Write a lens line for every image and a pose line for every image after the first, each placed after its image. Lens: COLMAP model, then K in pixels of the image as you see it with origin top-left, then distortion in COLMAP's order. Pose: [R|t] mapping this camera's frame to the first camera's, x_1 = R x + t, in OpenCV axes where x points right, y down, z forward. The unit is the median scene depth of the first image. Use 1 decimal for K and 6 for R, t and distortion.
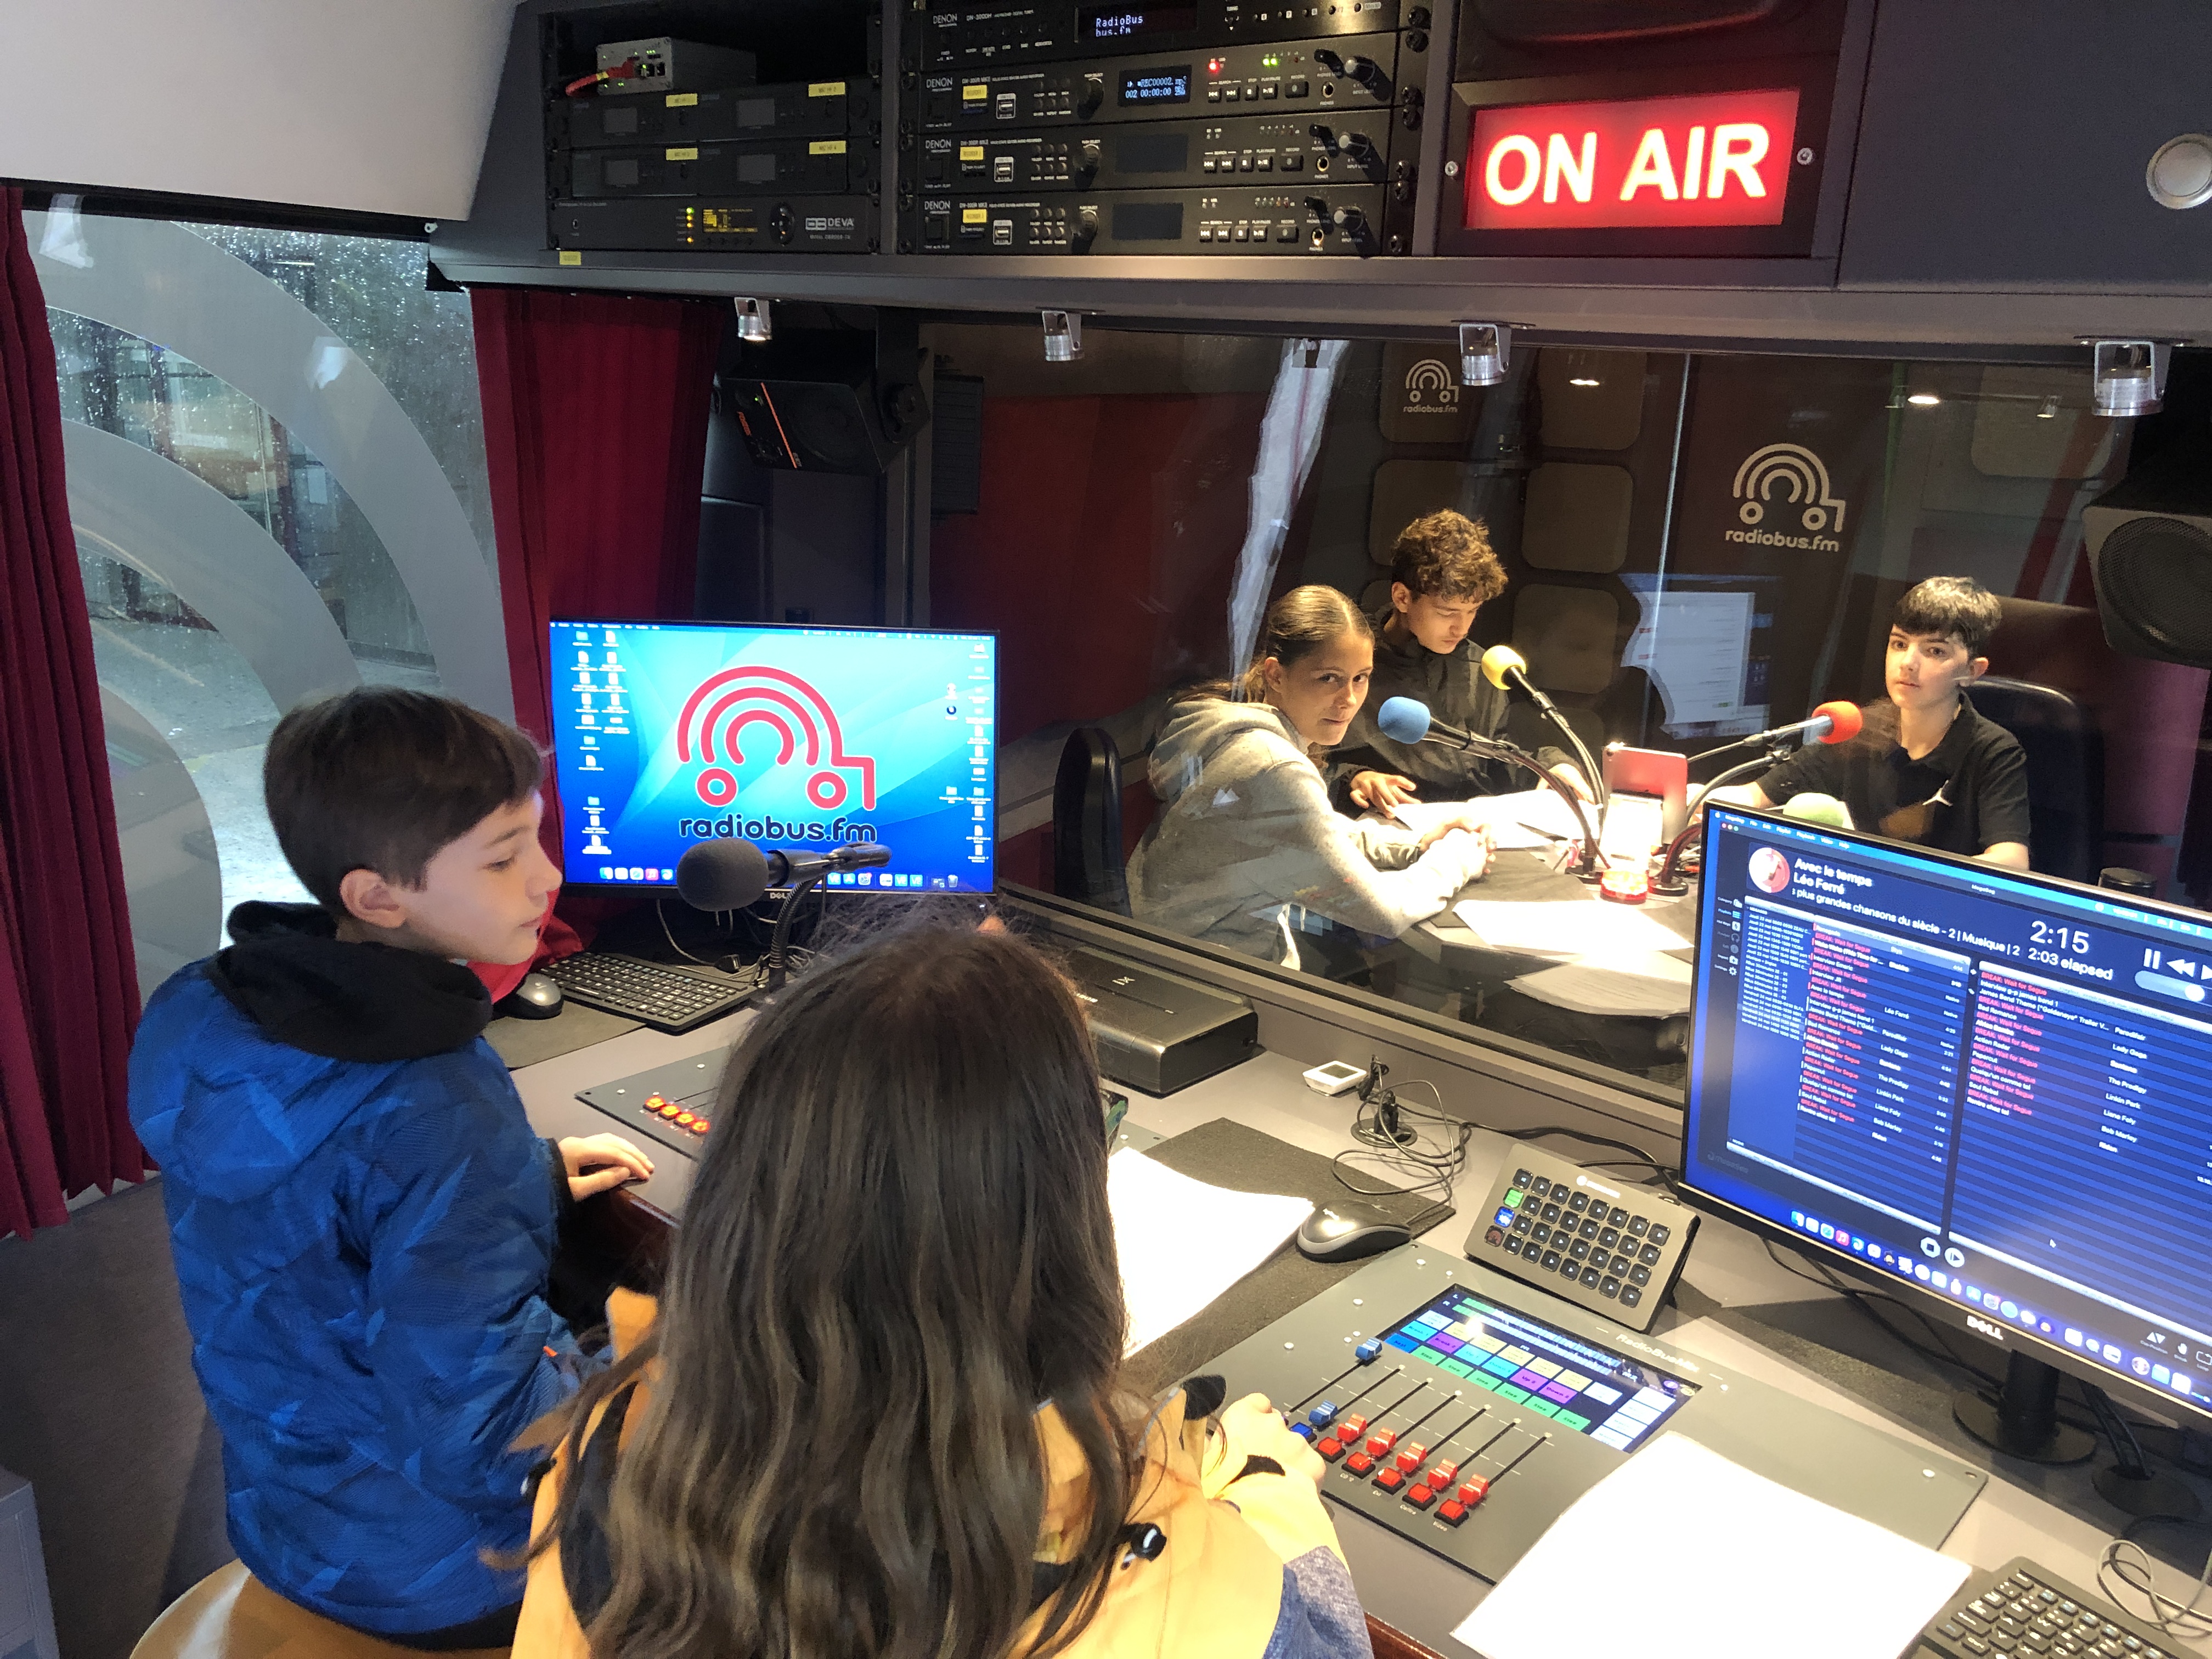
lens RADIAL K [[1827.0, 0, 1106.8], [0, 1827.0, 831.0], [0, 0, 1]] dist [0.017844, 0.009645]
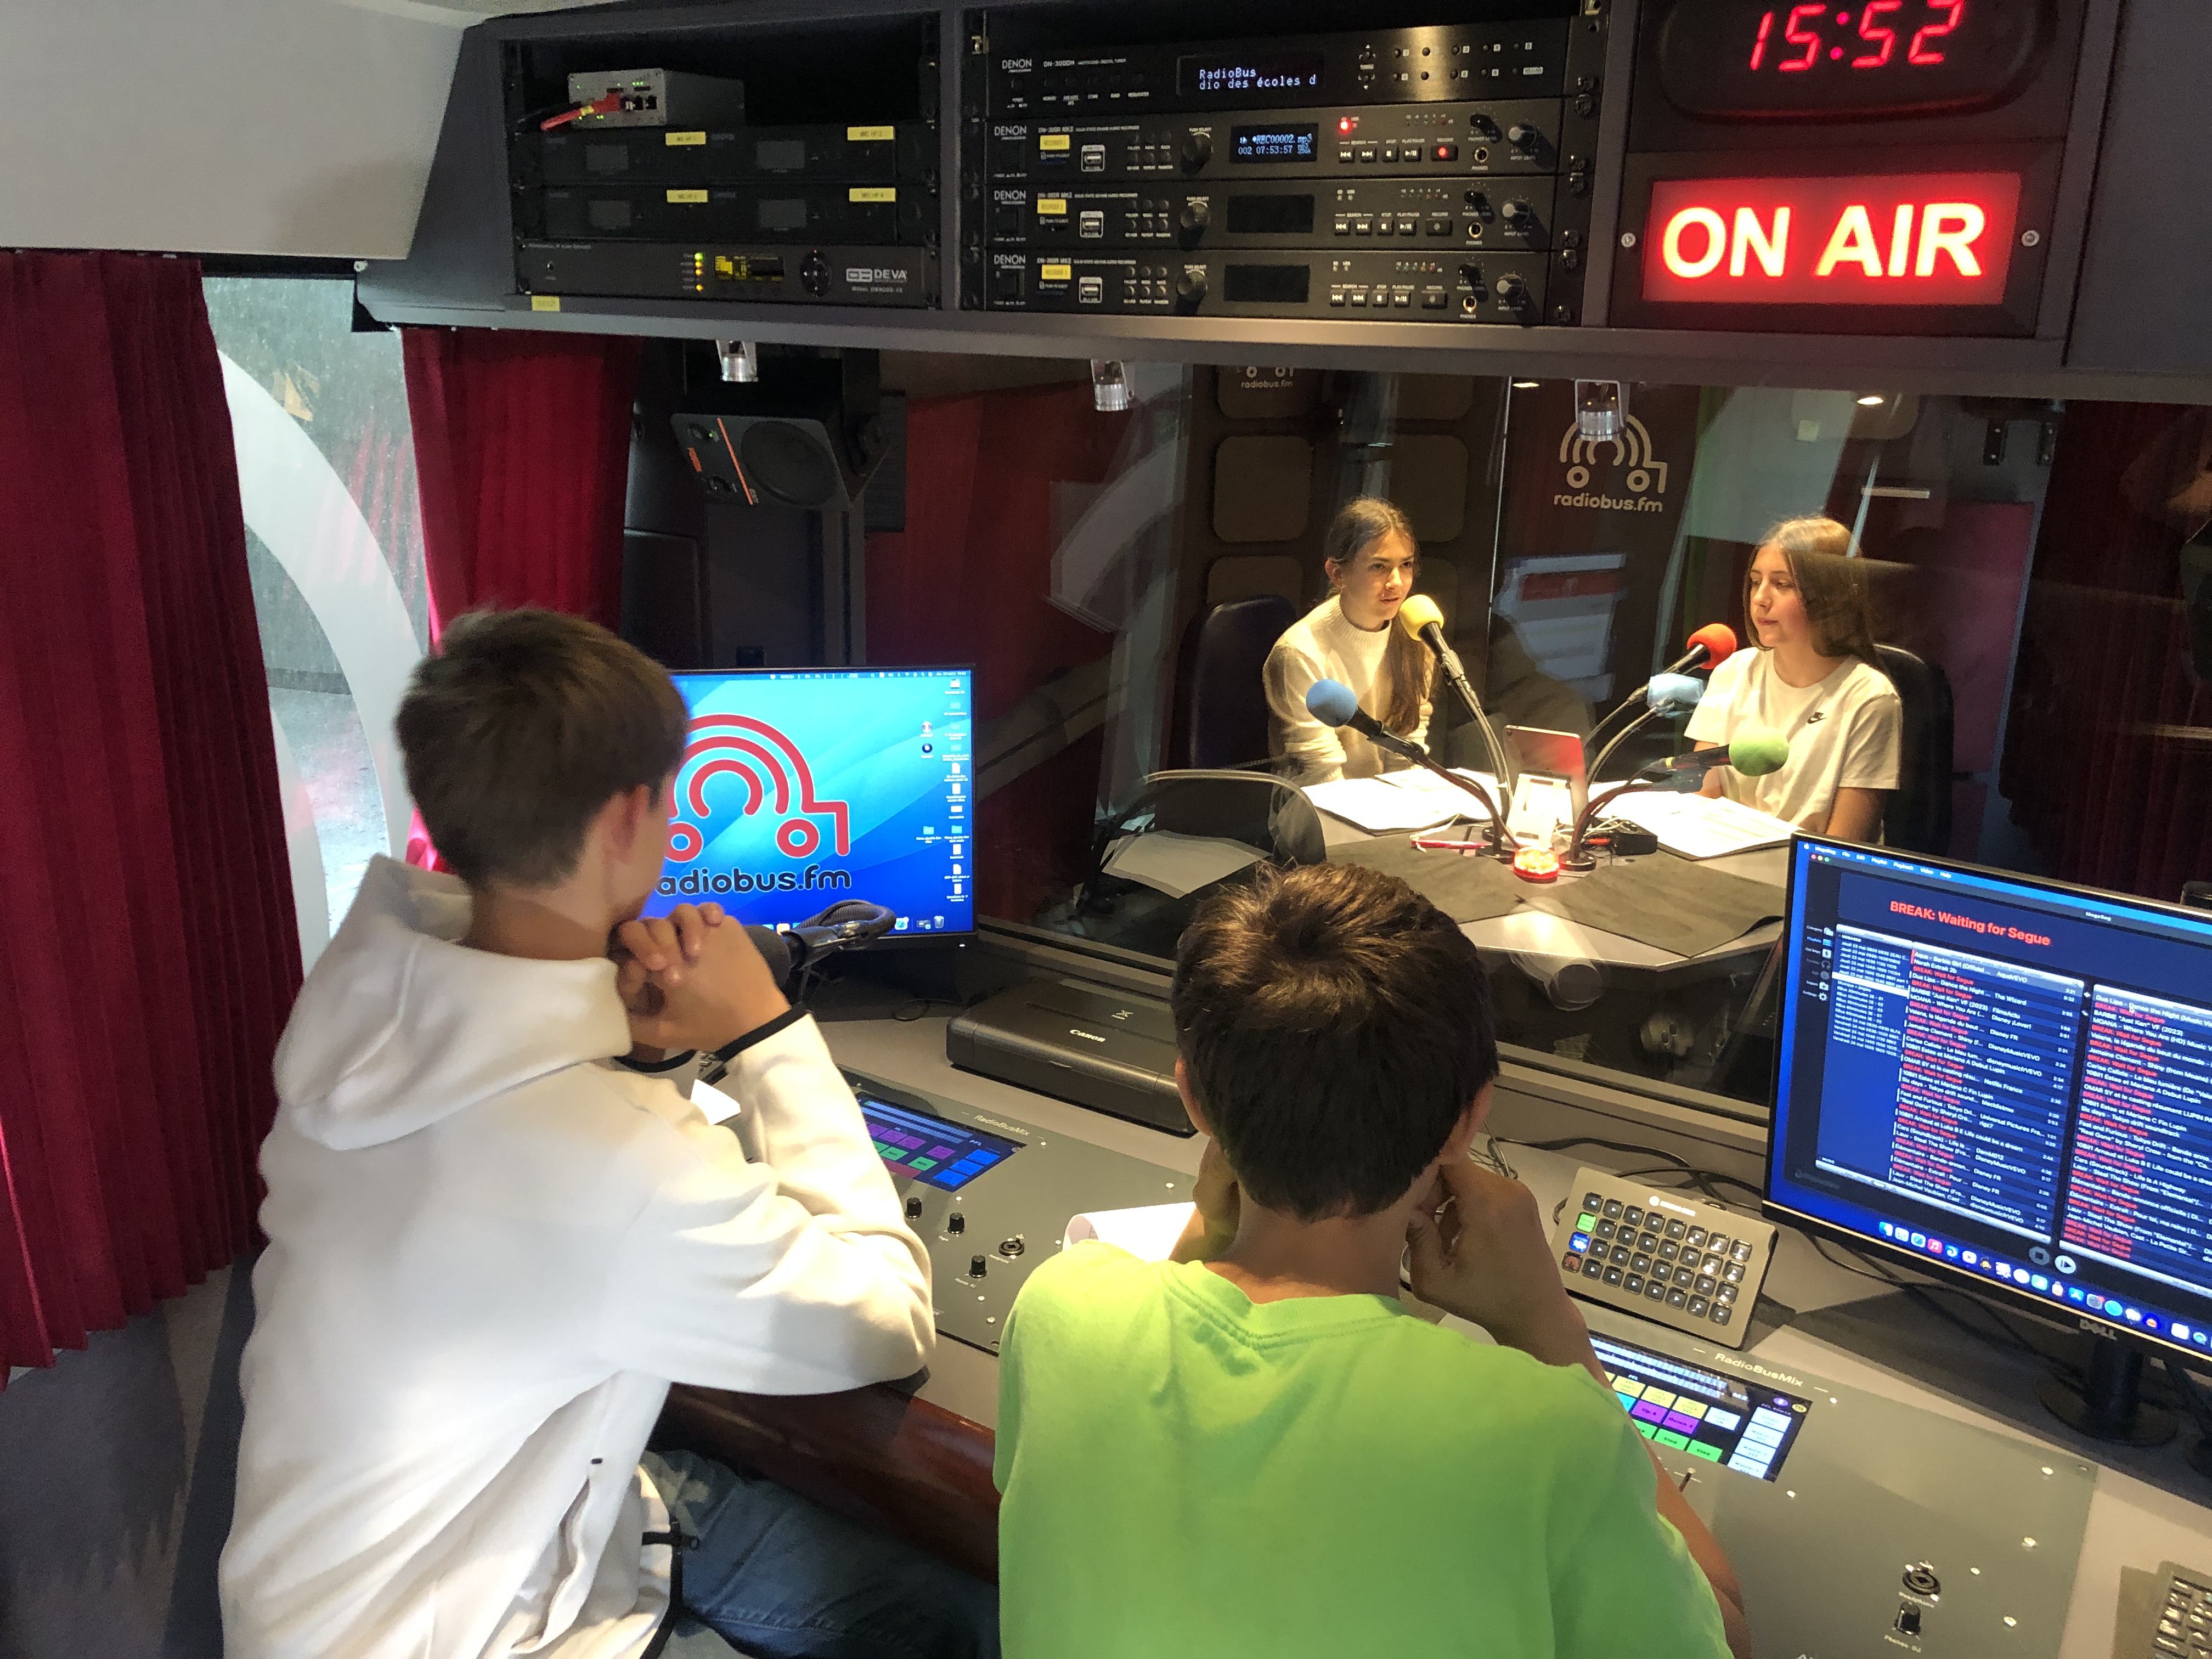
lens RADIAL K [[1827.0, 0, 1100.6], [0, 1827.0, 823.5], [0, 0, 1]] dist [0.017844, 0.009645]
pose [[0.988863, -0.061610, 0.135479, -0.183322], [0.058233, 0.997889, 0.028757, -0.070440], [-0.136965, -0.020547, 0.990363, 0.044261]]
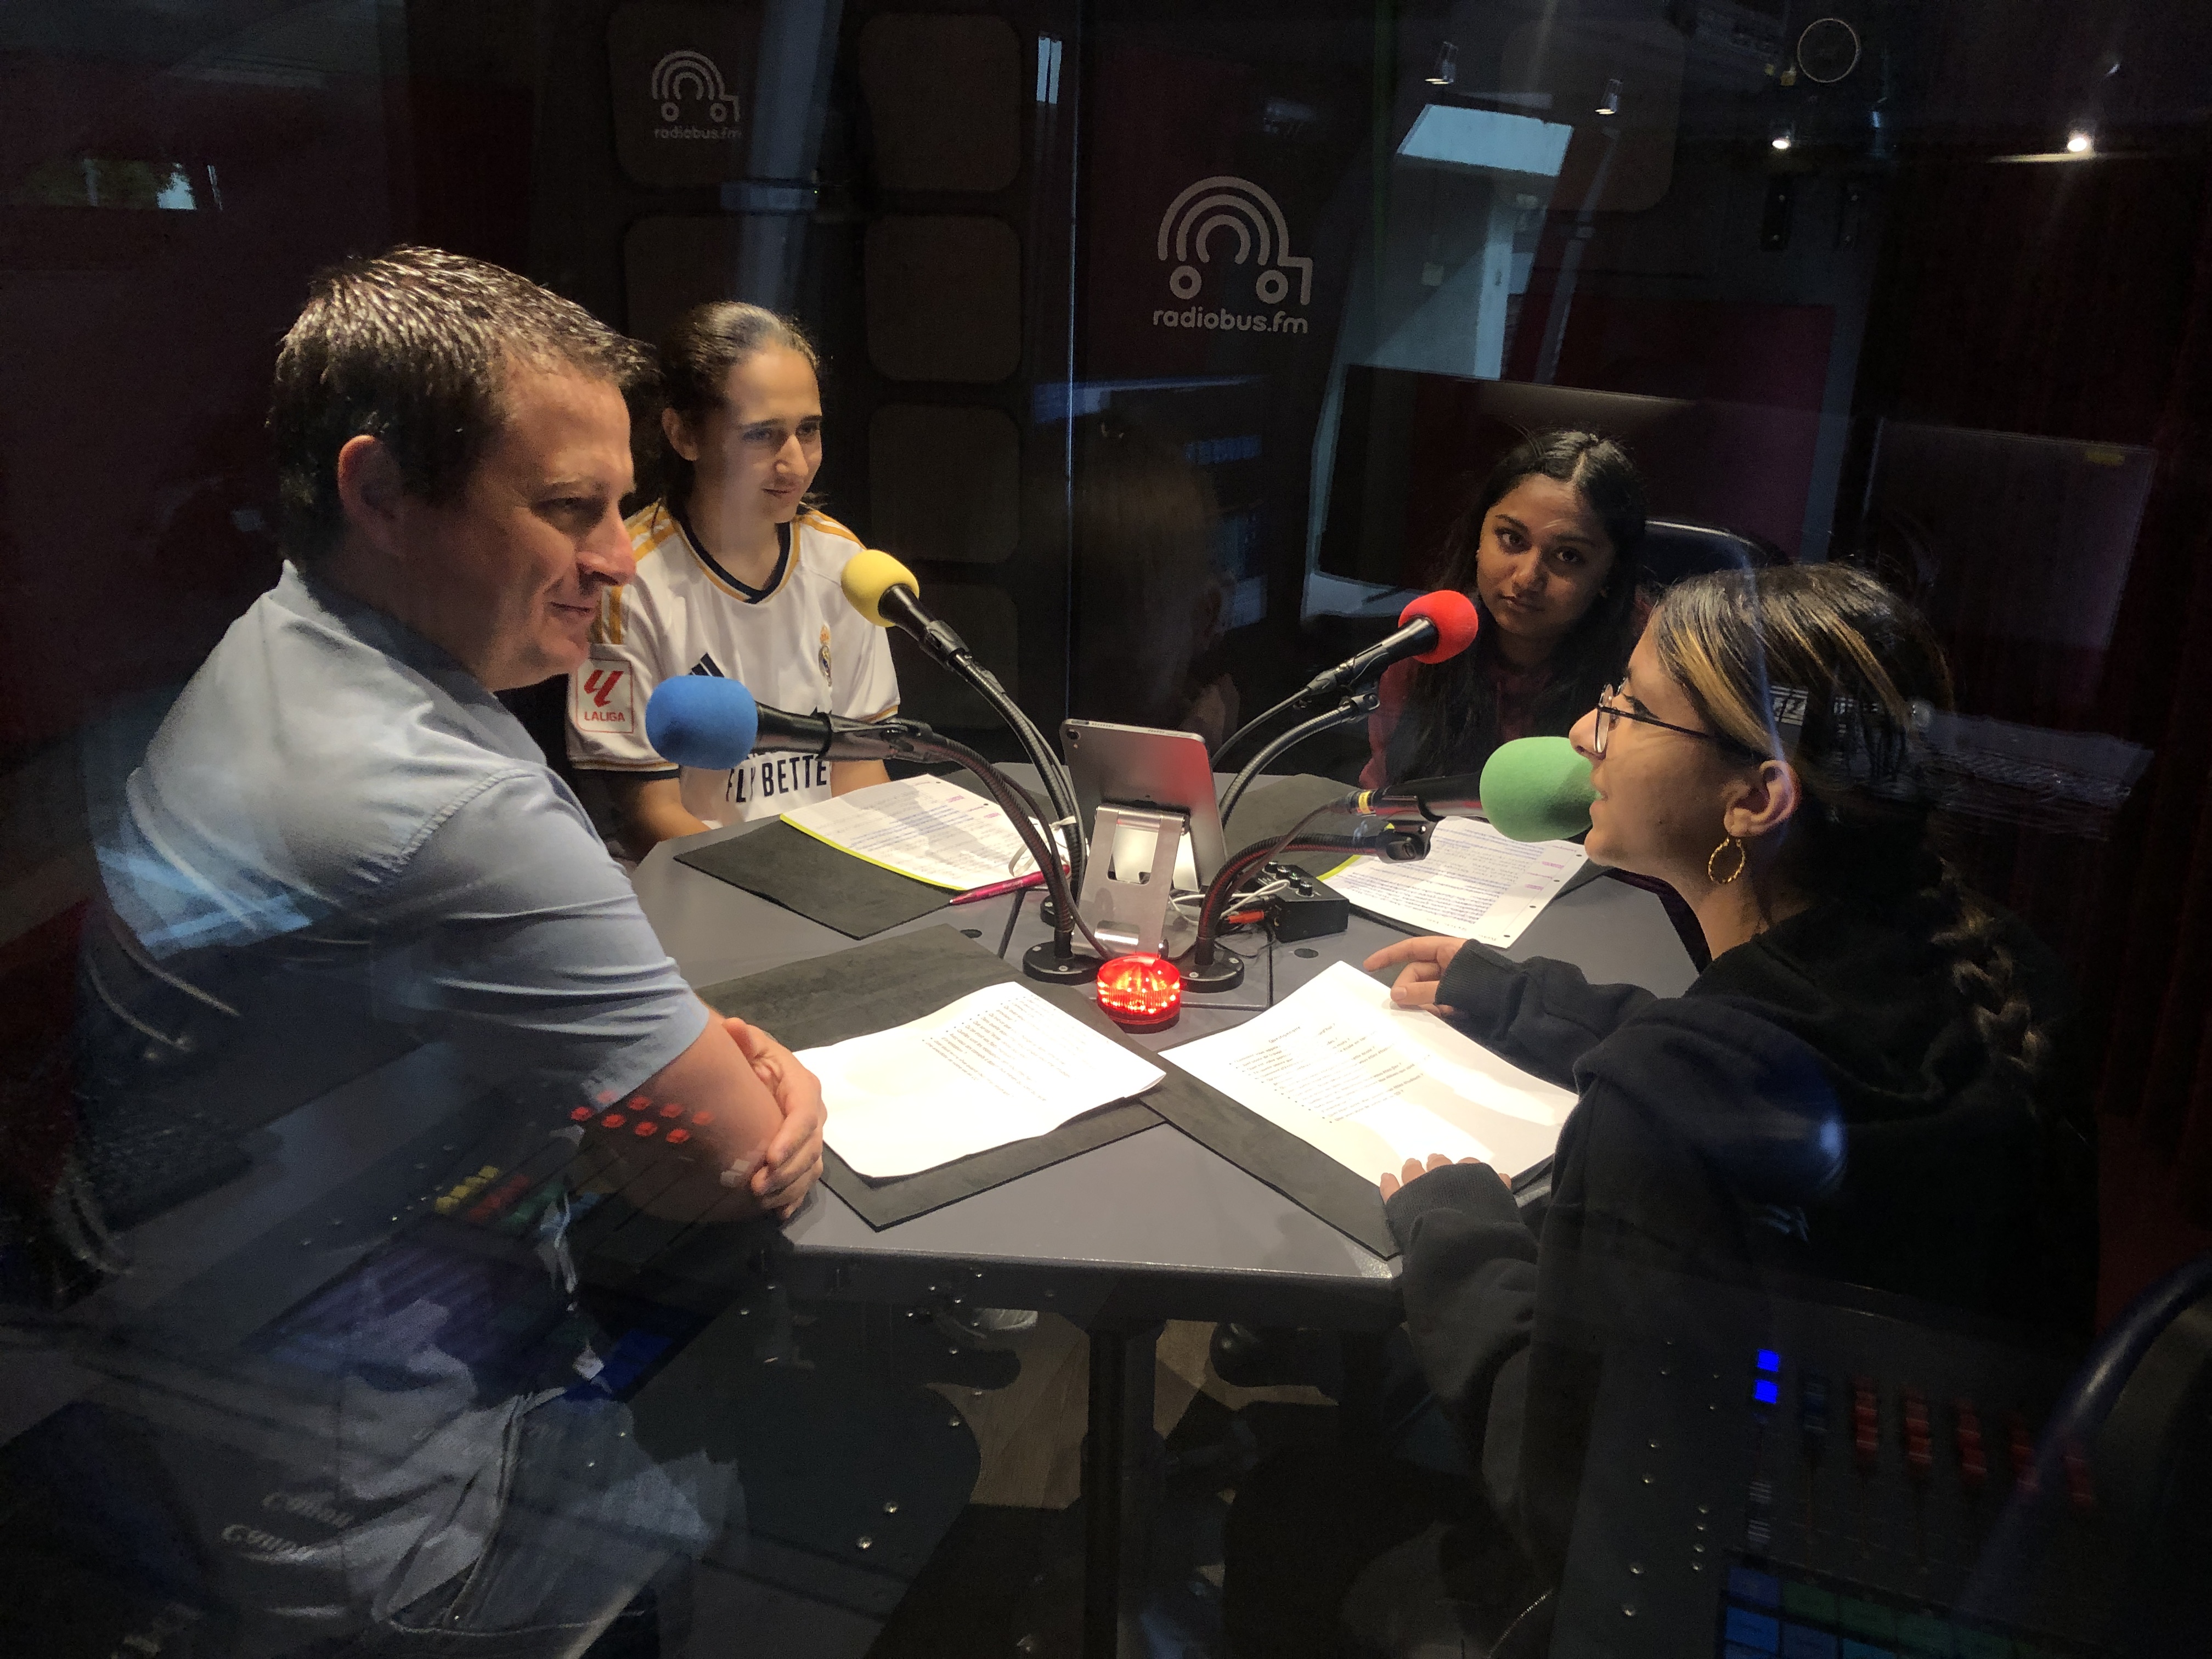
lens RADIAL K [[1827.0, 0, 1104.1], [0, 1827.0, 833.9], [0, 0, 1]] dist [0.017844, 0.009645]
pose [[0.938290, -0.135685, 0.318123, 0.215475], [0.102691, 0.987646, 0.118367, -0.151382], [-0.330253, -0.078395, 0.940631, 0.984300]]
